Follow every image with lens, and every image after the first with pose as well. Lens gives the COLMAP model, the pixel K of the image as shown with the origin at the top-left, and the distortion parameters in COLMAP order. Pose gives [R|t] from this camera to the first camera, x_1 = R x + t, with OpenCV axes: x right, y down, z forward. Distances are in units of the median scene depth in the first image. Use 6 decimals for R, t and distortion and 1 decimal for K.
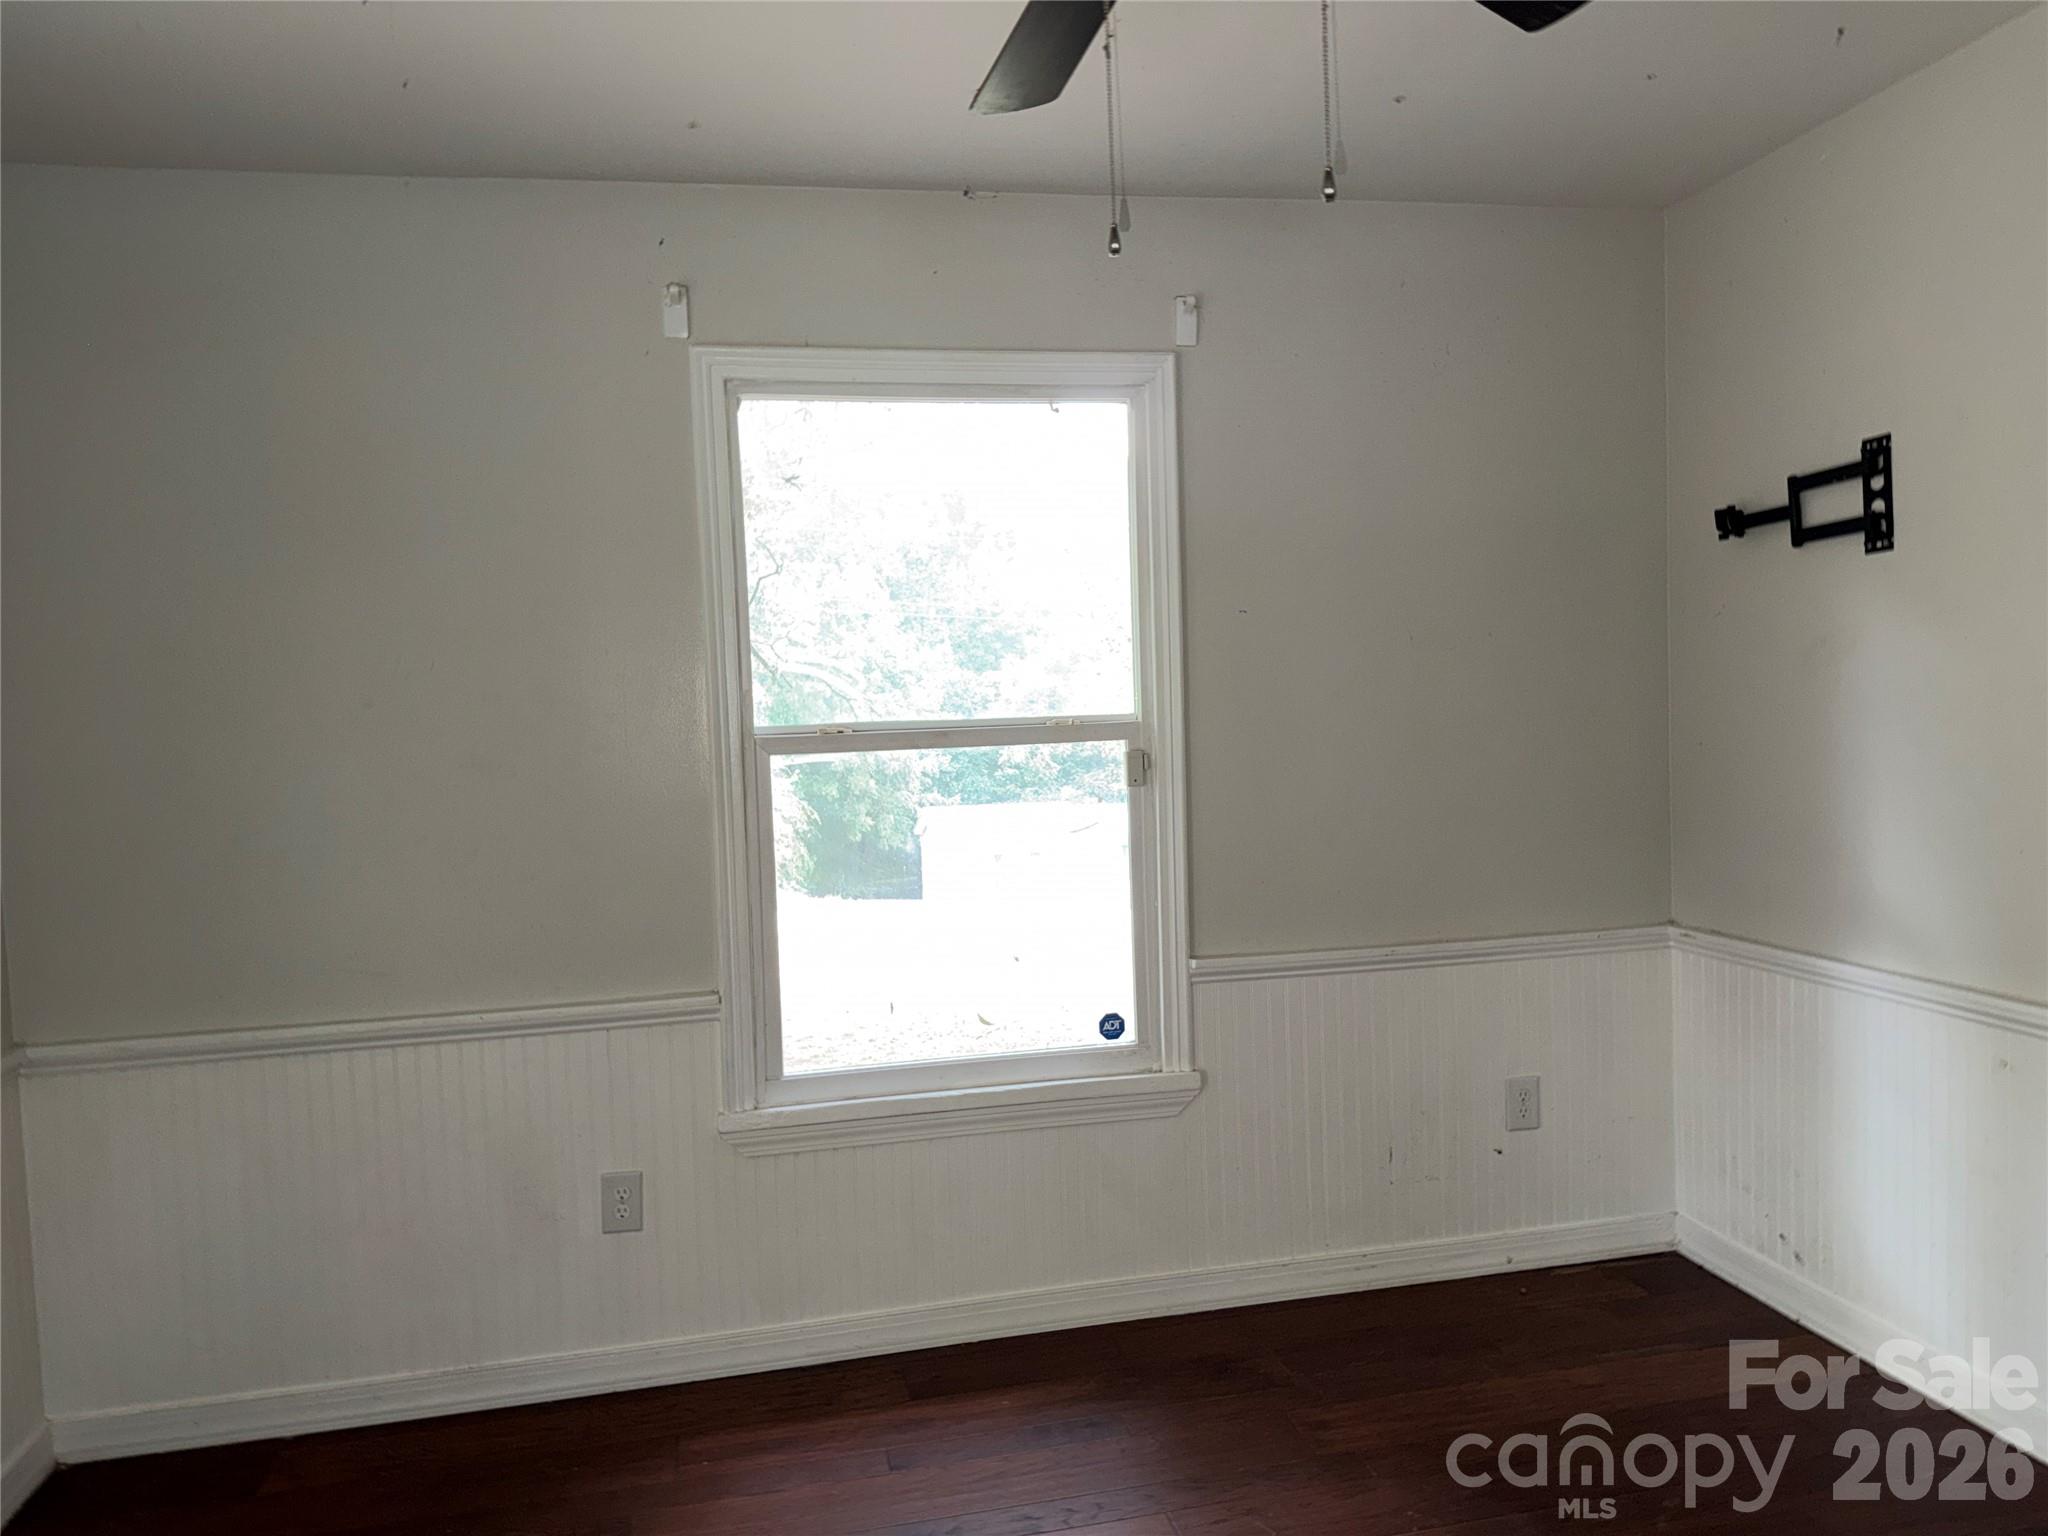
lens RADIAL K [[1443.2, 0, 1022.5], [0, 1443.2, 764.5], [0, 0, 1]] dist [-0.003146, -0.003545]
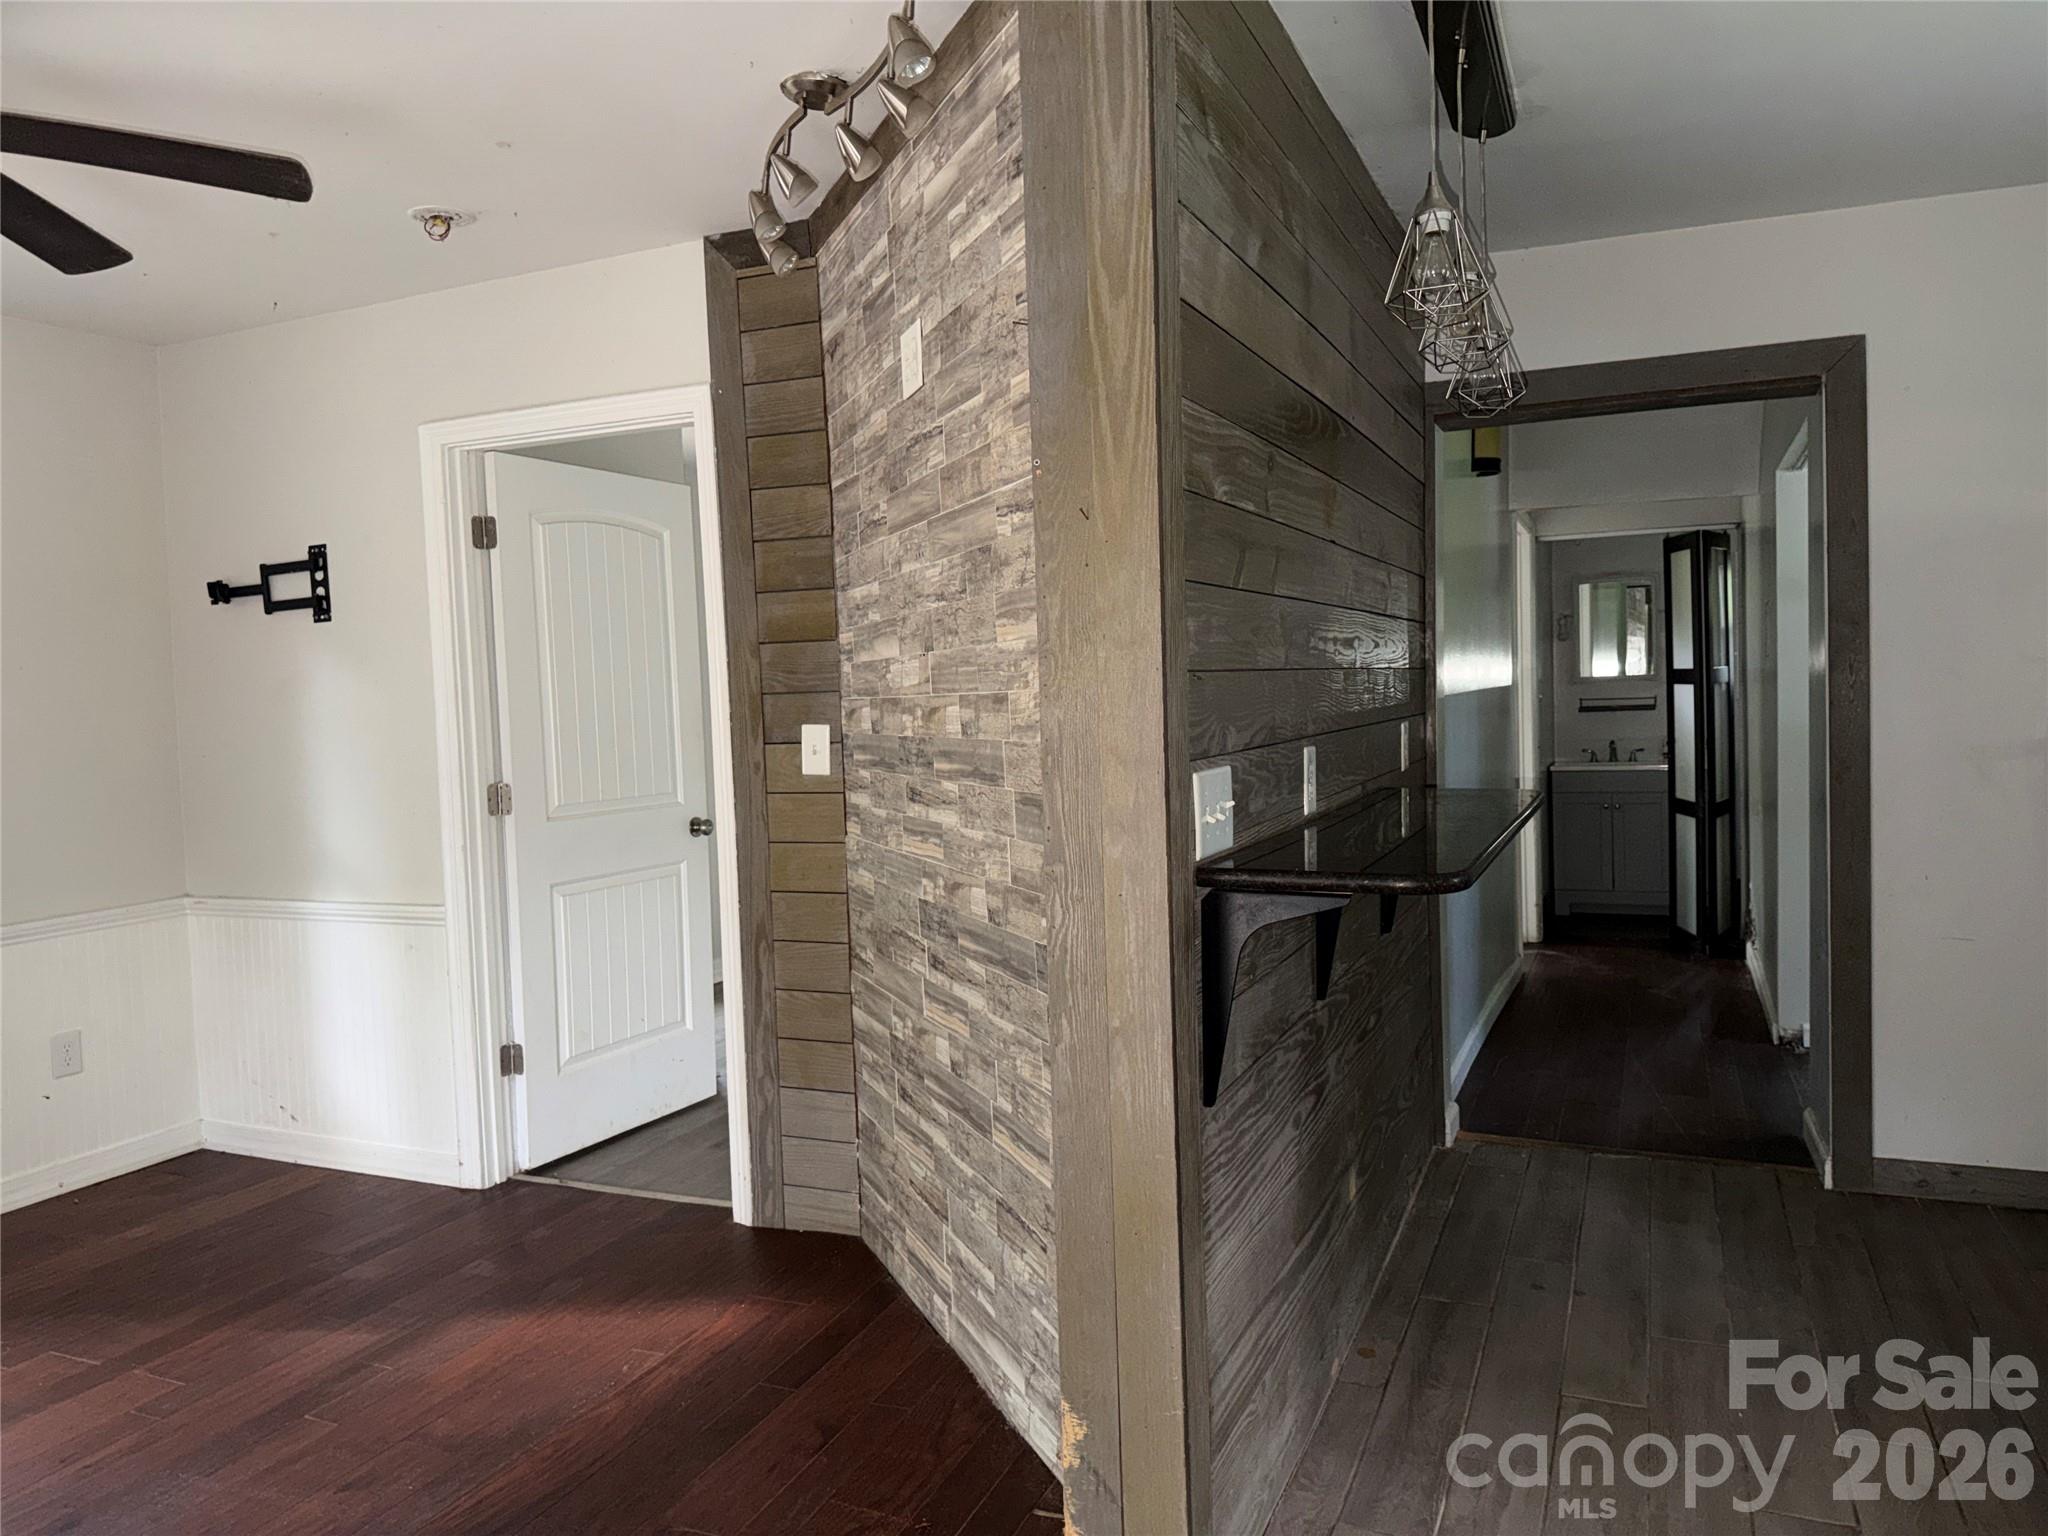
lens RADIAL K [[1443.2, 0, 1015.6], [0, 1443.2, 761.8], [0, 0, 1]] dist [-0.003146, -0.003545]
pose [[0.575675, -0.027357, 0.817221, -0.204952], [0.045683, 0.998955, 0.001260, 0.026678], [-0.816401, 0.036607, 0.576323, -0.417536]]
